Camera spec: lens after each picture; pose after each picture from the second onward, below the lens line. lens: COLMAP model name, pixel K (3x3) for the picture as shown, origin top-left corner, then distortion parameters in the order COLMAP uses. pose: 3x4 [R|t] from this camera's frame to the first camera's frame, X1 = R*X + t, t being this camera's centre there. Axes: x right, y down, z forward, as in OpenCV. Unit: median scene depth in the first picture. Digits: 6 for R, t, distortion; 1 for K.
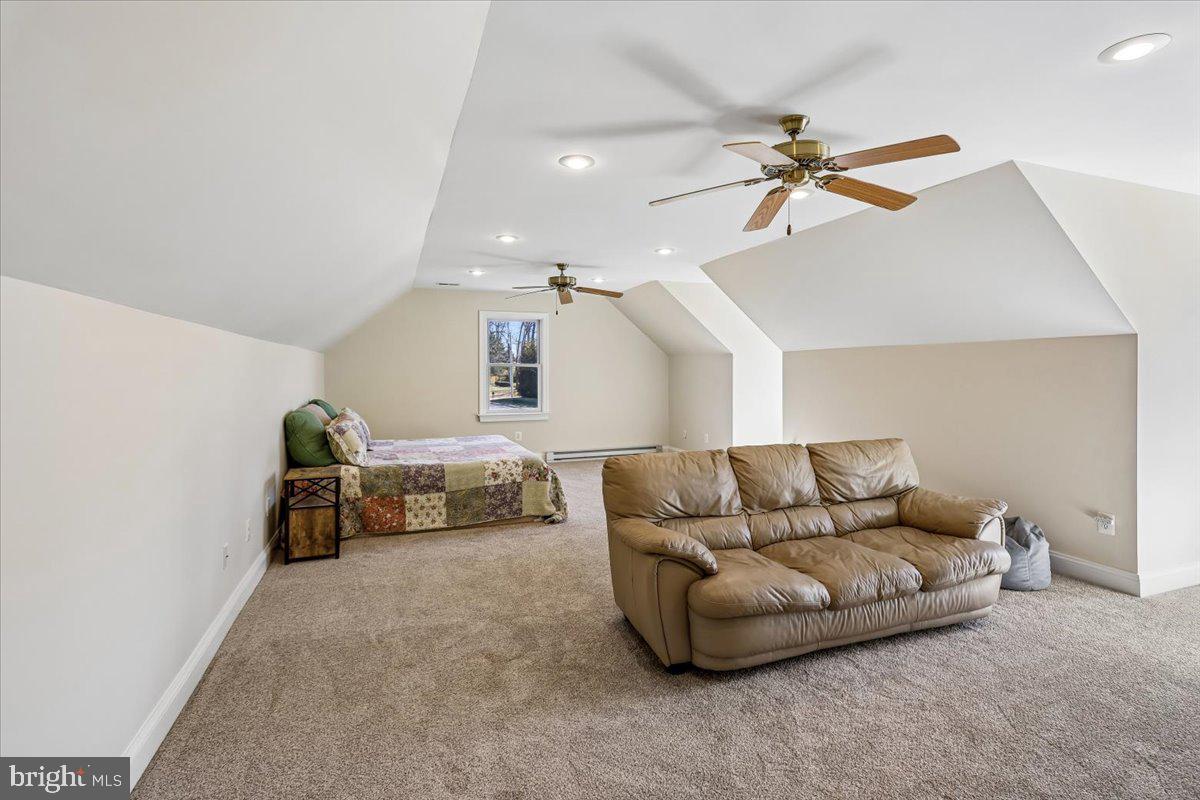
lens RADIAL K [[577.3, 0, 604.1], [0, 577.3, 396.6], [0, 0, 1]] dist [-0.001882, 0.000532]
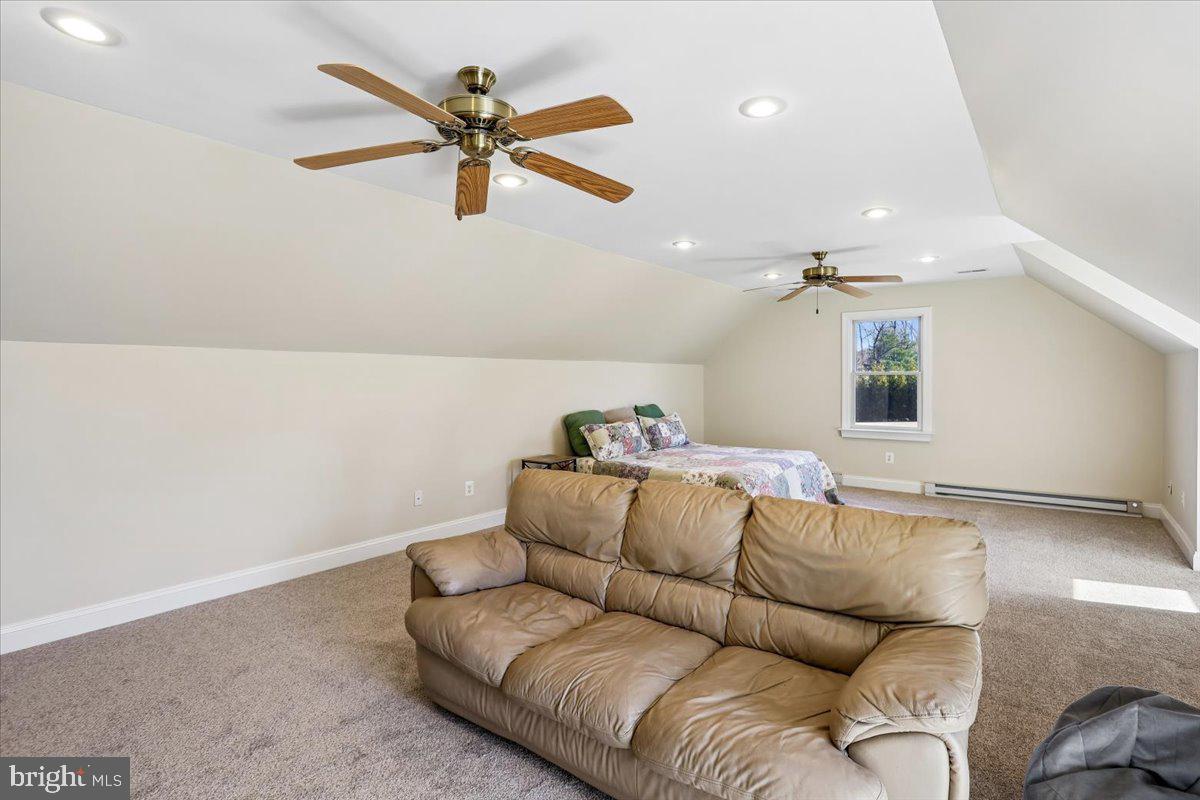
lens RADIAL K [[577.3, 0, 604.0], [0, 577.3, 391.6], [0, 0, 1]] dist [-0.001882, 0.000532]
pose [[0.521875, 0.017395, -0.852844, 0.599848], [-0.033984, 0.999422, -0.000411, -0.021343], [0.852345, 0.029197, 0.522165, 0.374234]]
